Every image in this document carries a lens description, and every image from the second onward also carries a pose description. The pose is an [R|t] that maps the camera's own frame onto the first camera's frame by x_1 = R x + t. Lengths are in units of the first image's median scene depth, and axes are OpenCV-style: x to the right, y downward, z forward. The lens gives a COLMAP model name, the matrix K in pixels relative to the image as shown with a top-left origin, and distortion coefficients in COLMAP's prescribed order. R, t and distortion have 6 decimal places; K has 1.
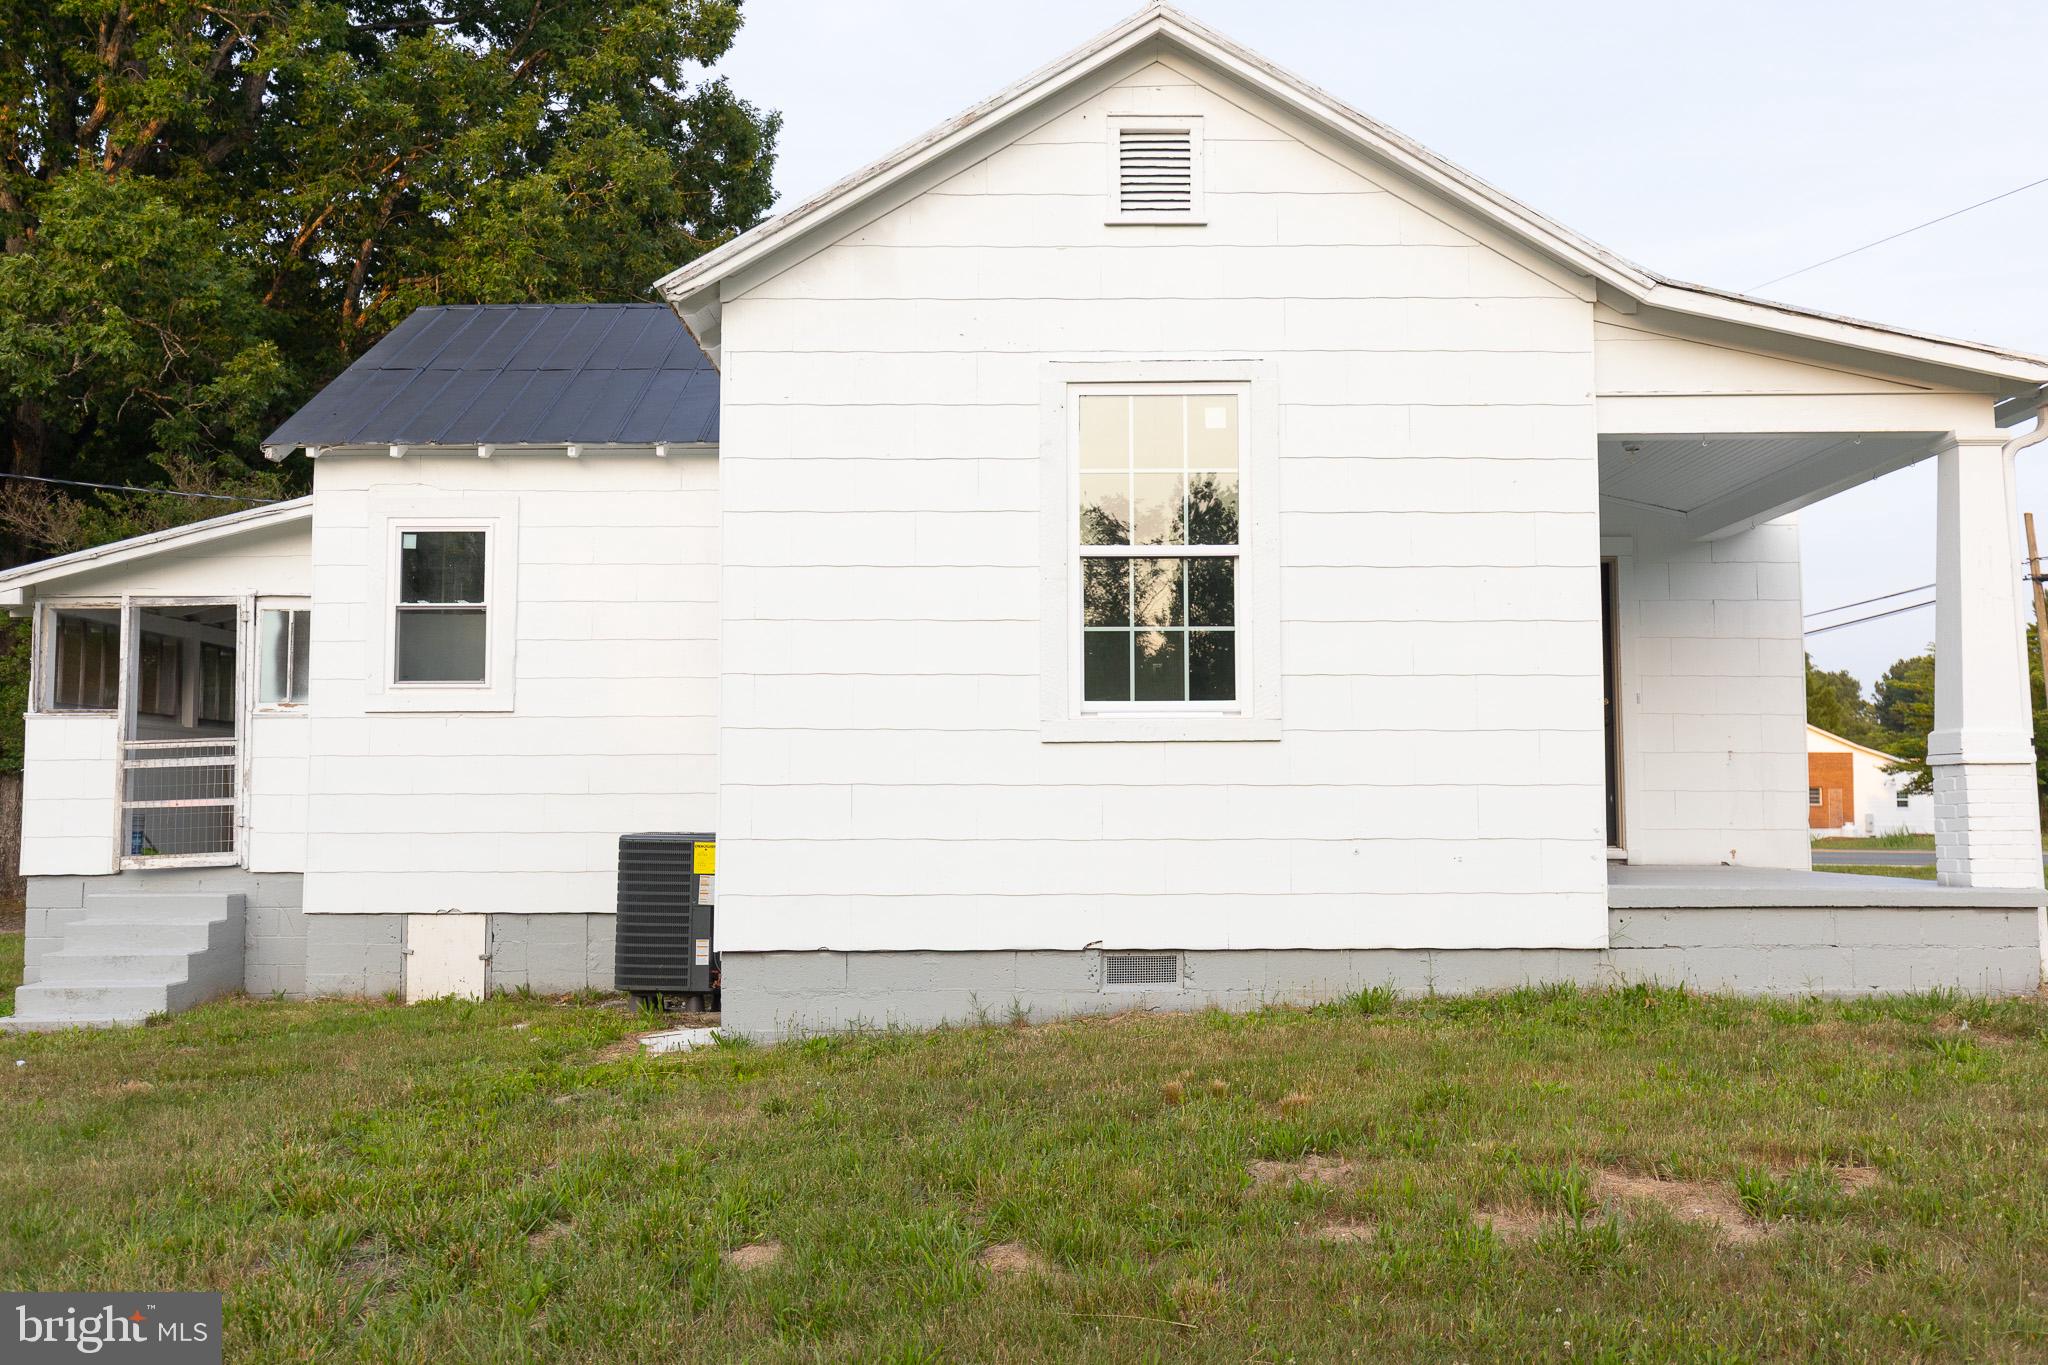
lens RADIAL K [[1802.9, 0, 1044.3], [0, 1802.9, 680.8], [0, 0, 1]] dist [0.018833, 0.001650]
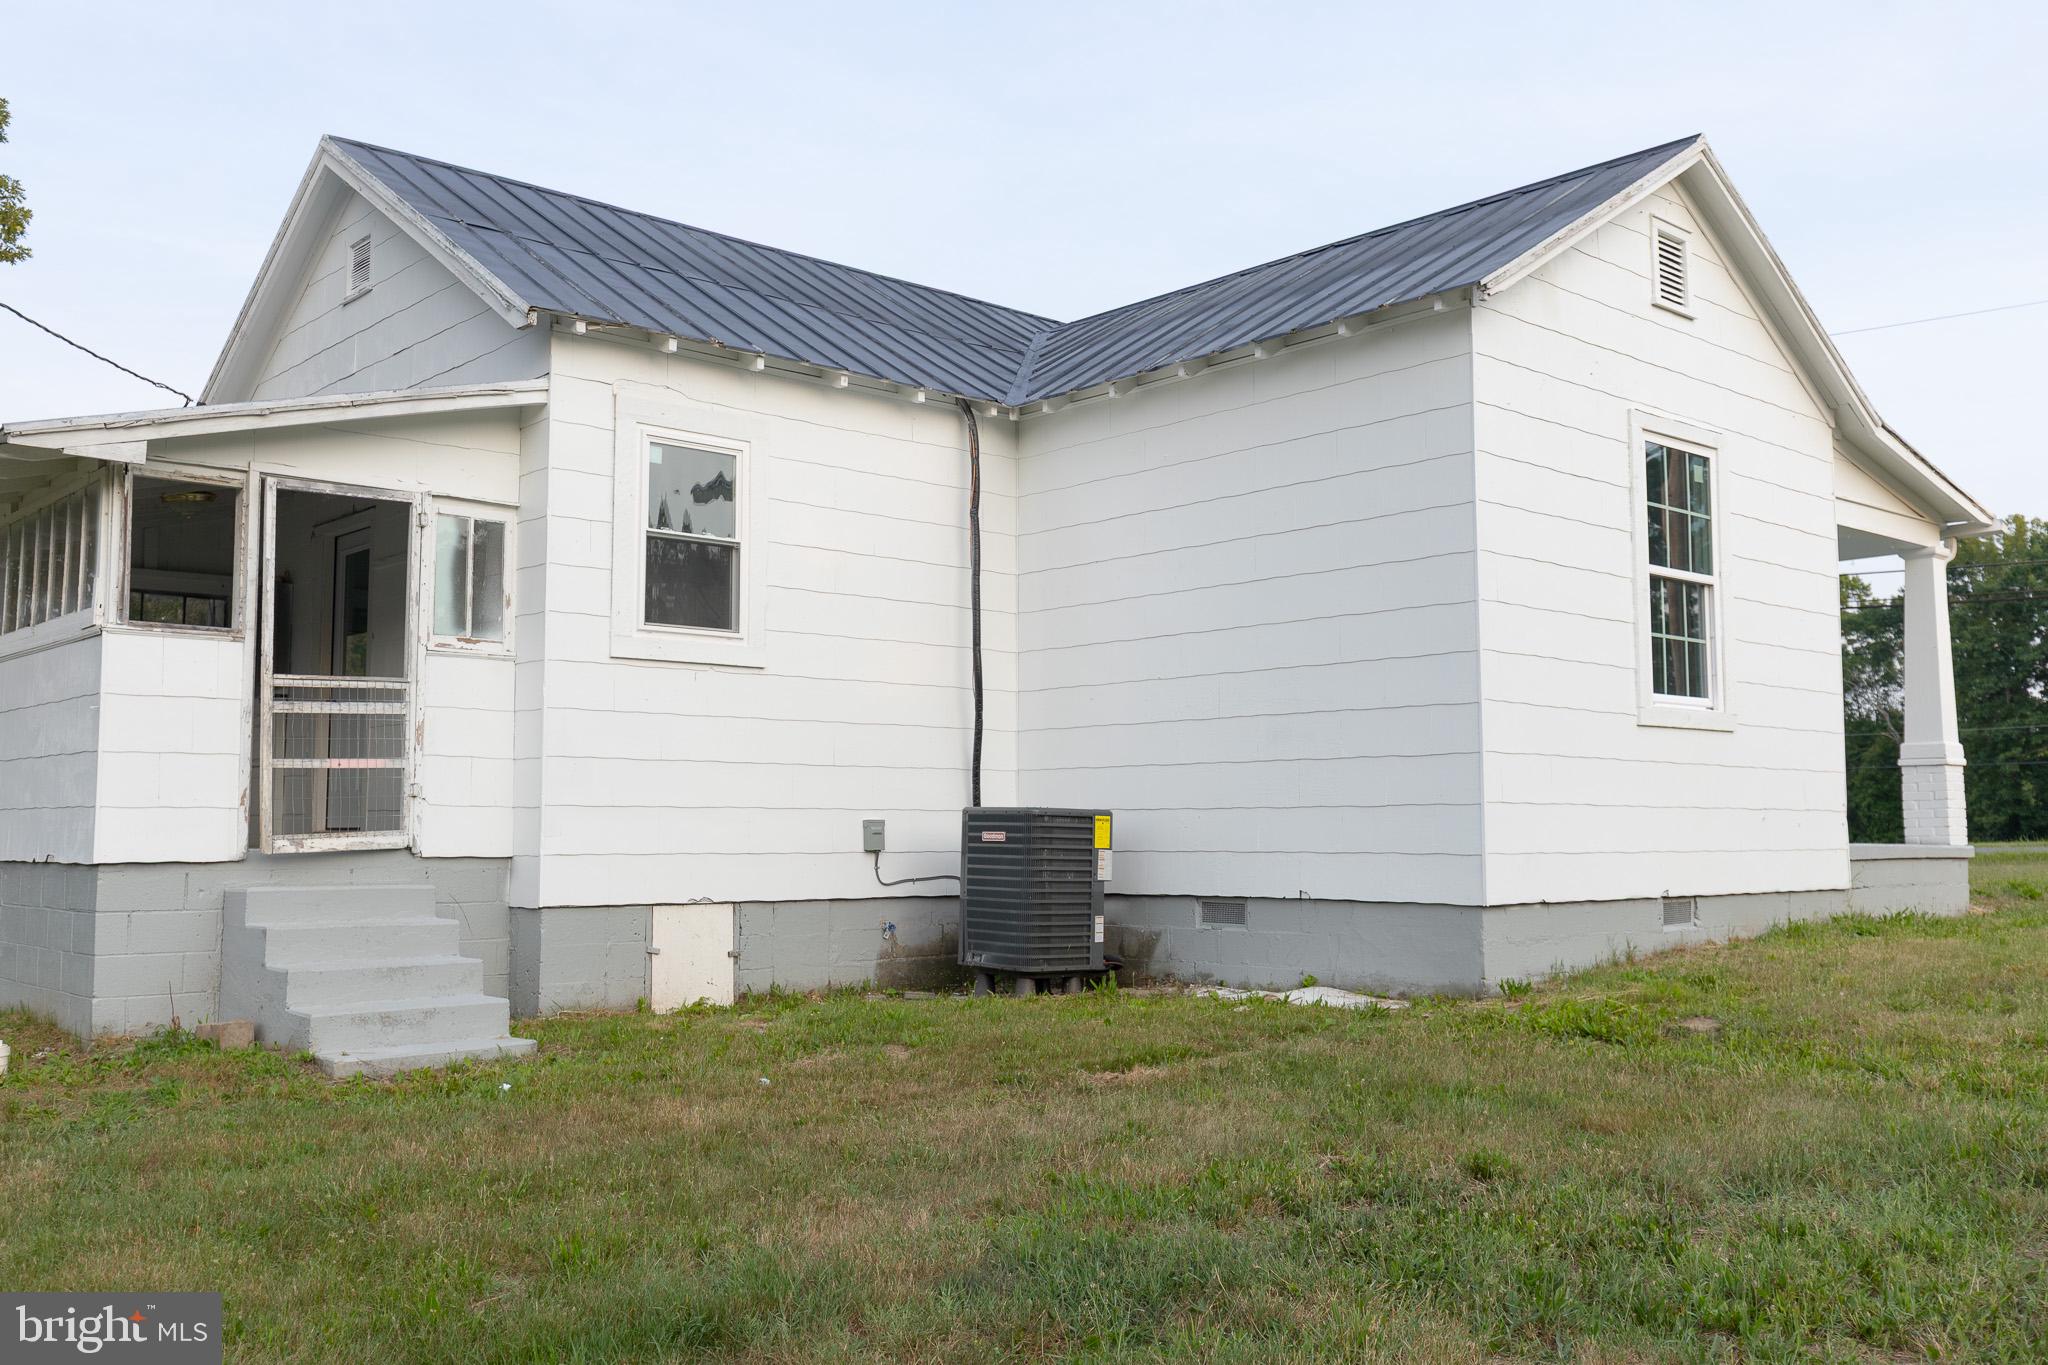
lens RADIAL K [[1802.9, 0, 1032.5], [0, 1802.9, 696.6], [0, 0, 1]] dist [0.018833, 0.001650]
pose [[0.731401, 0.054300, 0.679782, -0.786129], [-0.048869, 0.998435, -0.027174, 0.047751], [-0.680194, -0.013345, 0.732910, 0.278815]]
